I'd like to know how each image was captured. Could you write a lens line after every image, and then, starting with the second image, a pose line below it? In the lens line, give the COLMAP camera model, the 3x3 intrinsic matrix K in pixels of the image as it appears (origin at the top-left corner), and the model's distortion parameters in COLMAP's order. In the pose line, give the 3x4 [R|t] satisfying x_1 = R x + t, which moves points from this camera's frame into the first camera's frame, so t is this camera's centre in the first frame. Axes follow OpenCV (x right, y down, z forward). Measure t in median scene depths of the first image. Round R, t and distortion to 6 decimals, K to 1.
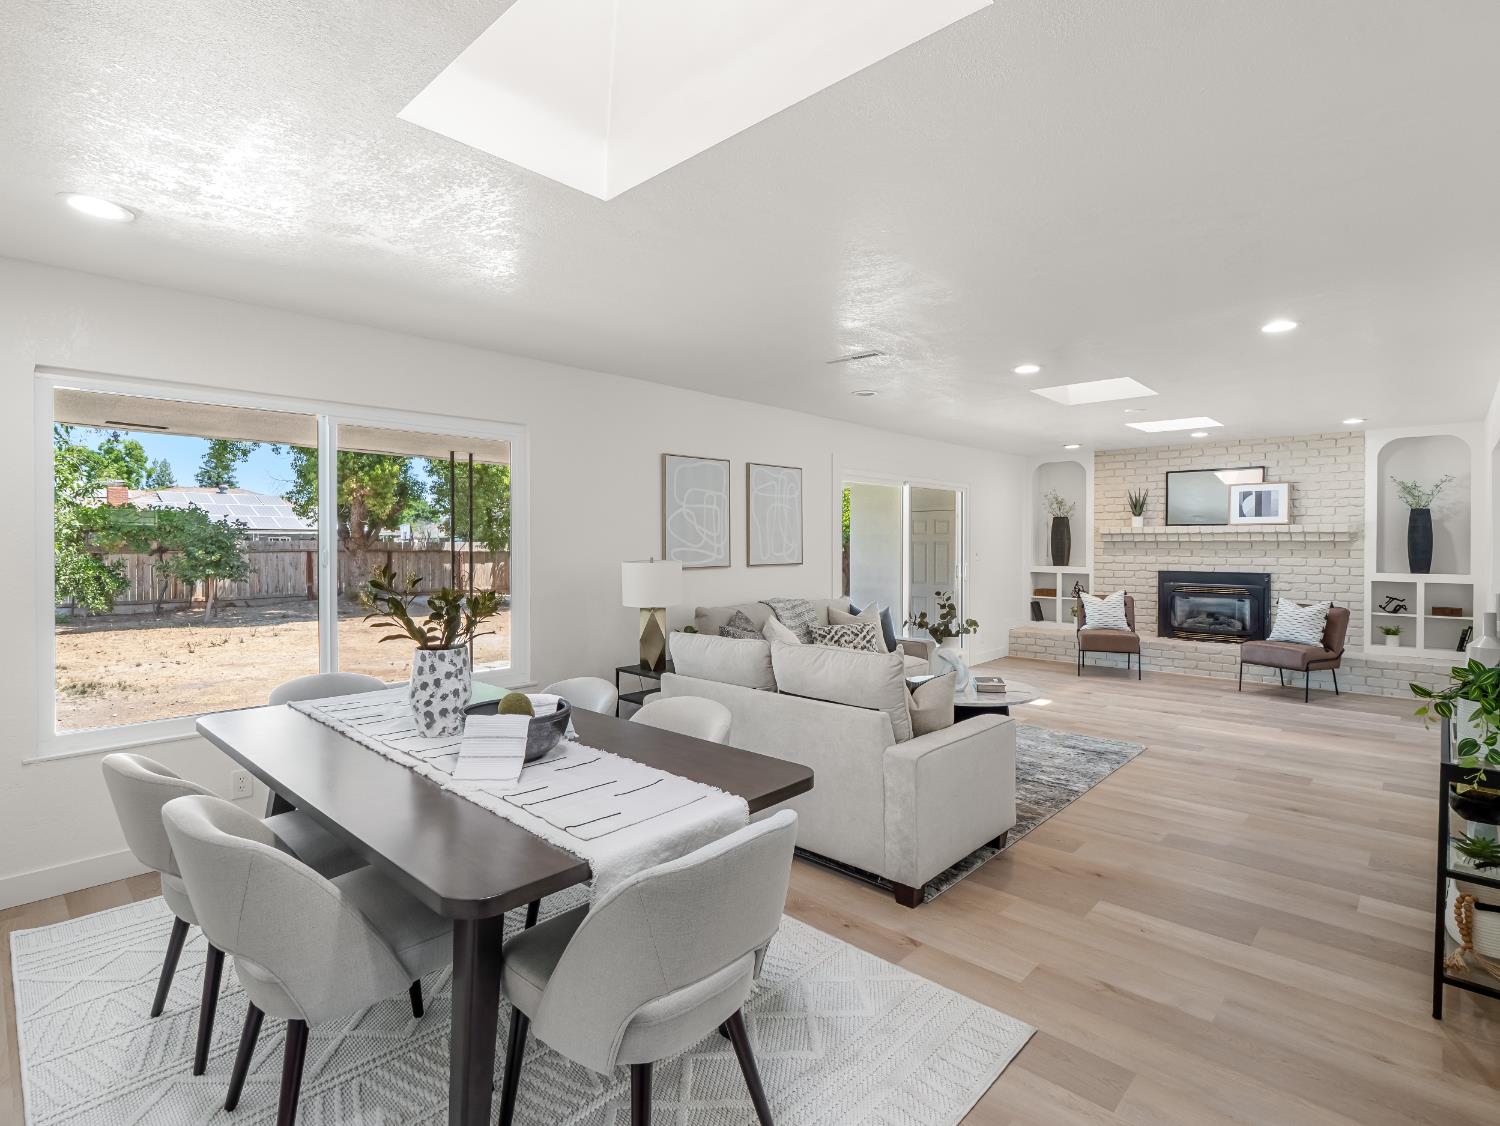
lens RADIAL K [[748.0, 0, 749.3], [0, 748.0, 545.7], [0, 0, 1]] dist [-0.003854, -0.010167]
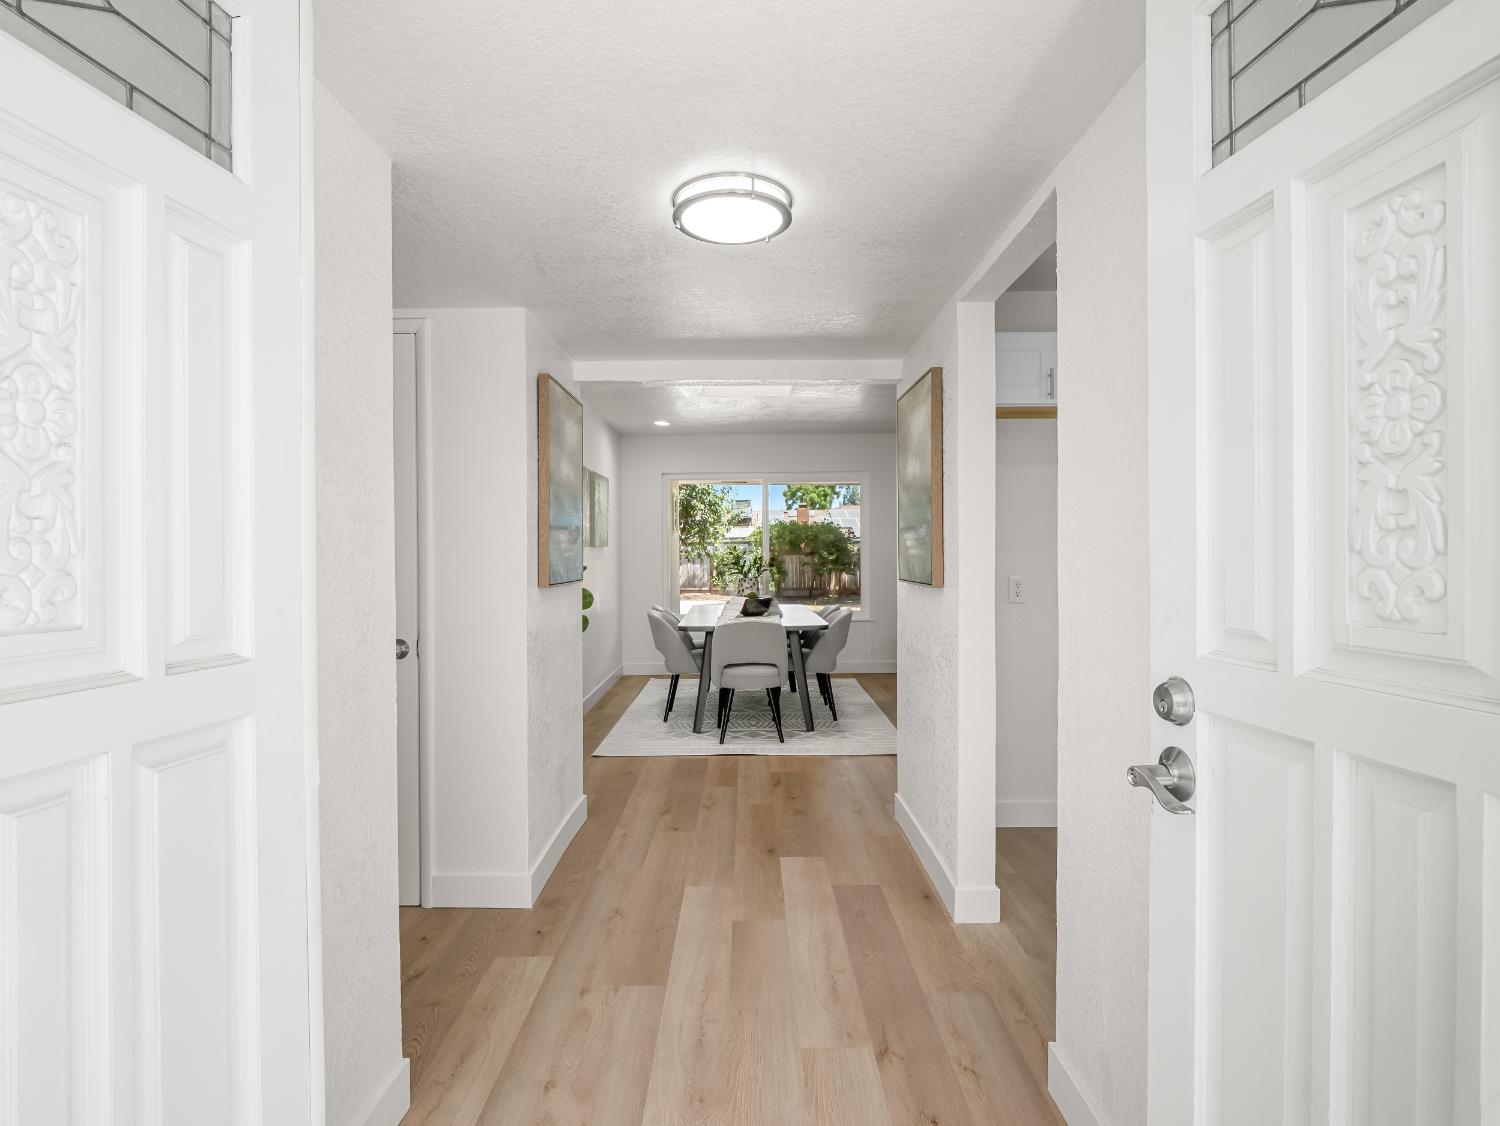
lens RADIAL K [[757.9, 0, 745.2], [0, 757.9, 554.4], [0, 0, 1]] dist [0.006683, -0.027507]
pose [[0.688738, 0.000651, -0.725010, 0.495340], [0.000652, 0.999999, 0.001517, 0.018914], [0.725010, -0.001518, 0.688736, -0.265411]]
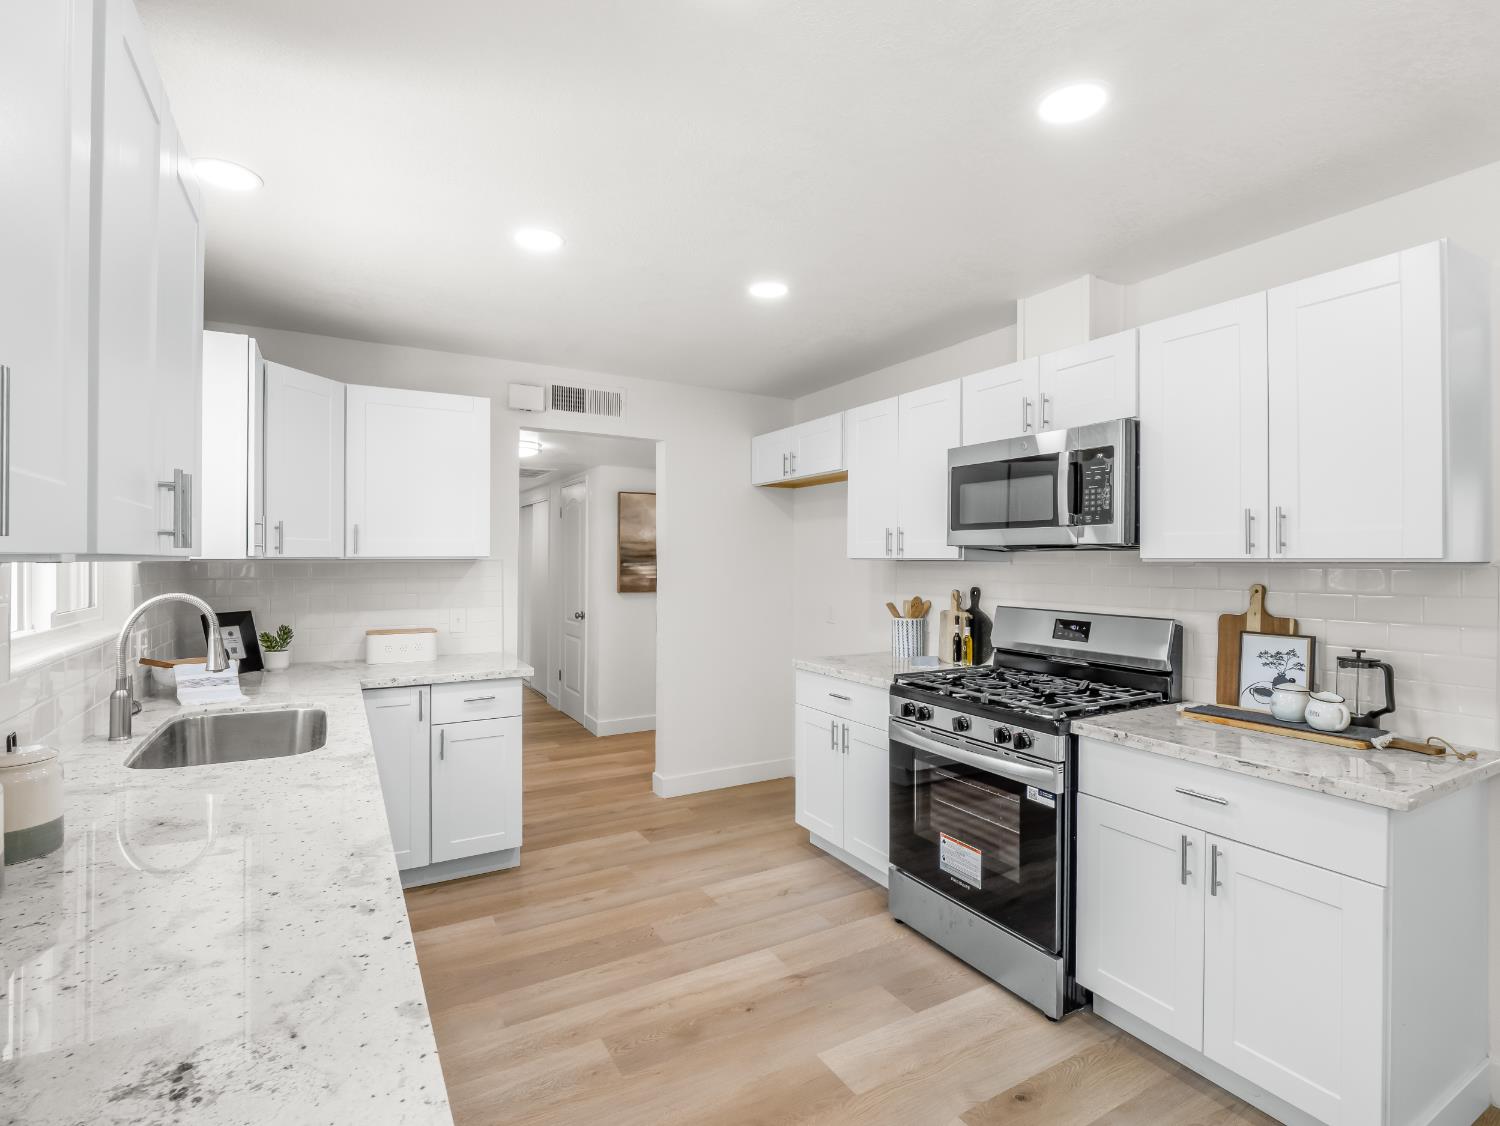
lens RADIAL K [[725.6, 0, 747.9], [0, 725.6, 559.3], [0, 0, 1]] dist [-0.015625, -0.001010]
pose [[-0.293107, 0.000312, -0.956080, 0.864377], [-0.007277, 0.999970, 0.002558, -0.004566], [0.956052, 0.007707, -0.293096, 0.309676]]
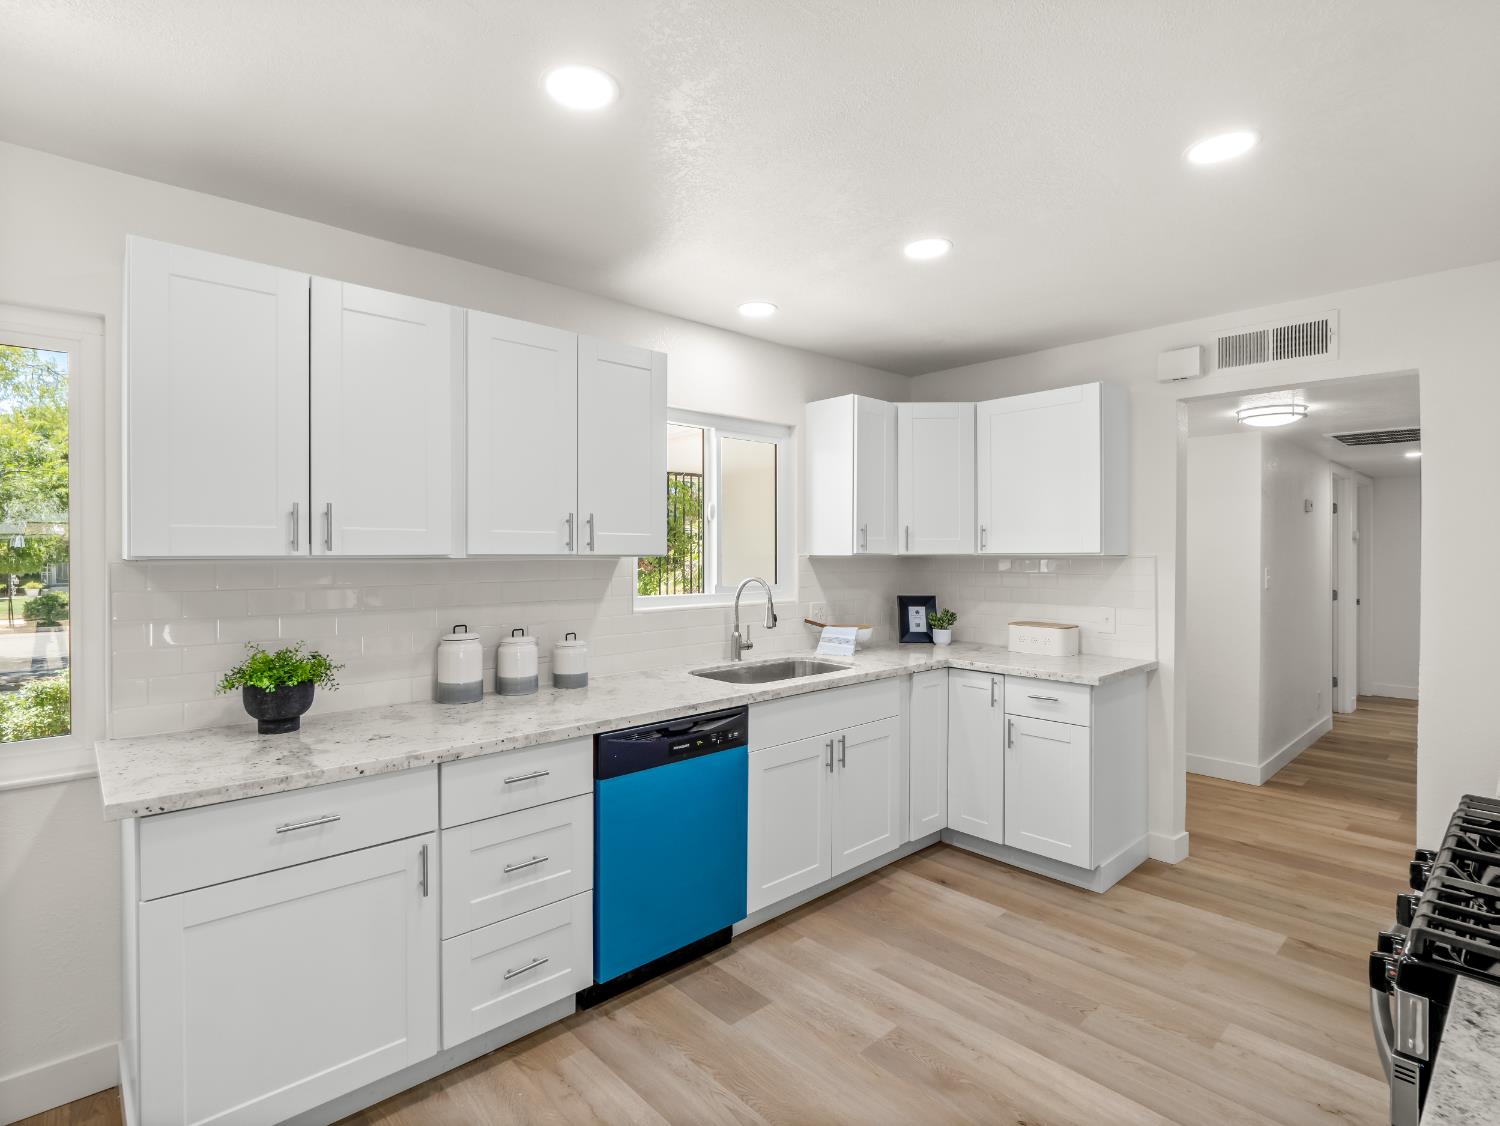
lens RADIAL K [[749.8, 0, 745.5], [0, 749.8, 557.5], [0, 0, 1]] dist [0.003046, -0.013313]
pose [[-0.997503, 0.000367, 0.070630, 0.639541], [0.001320, 0.999909, 0.013453, -0.007663], [-0.070618, 0.013513, -0.997412, 0.483304]]
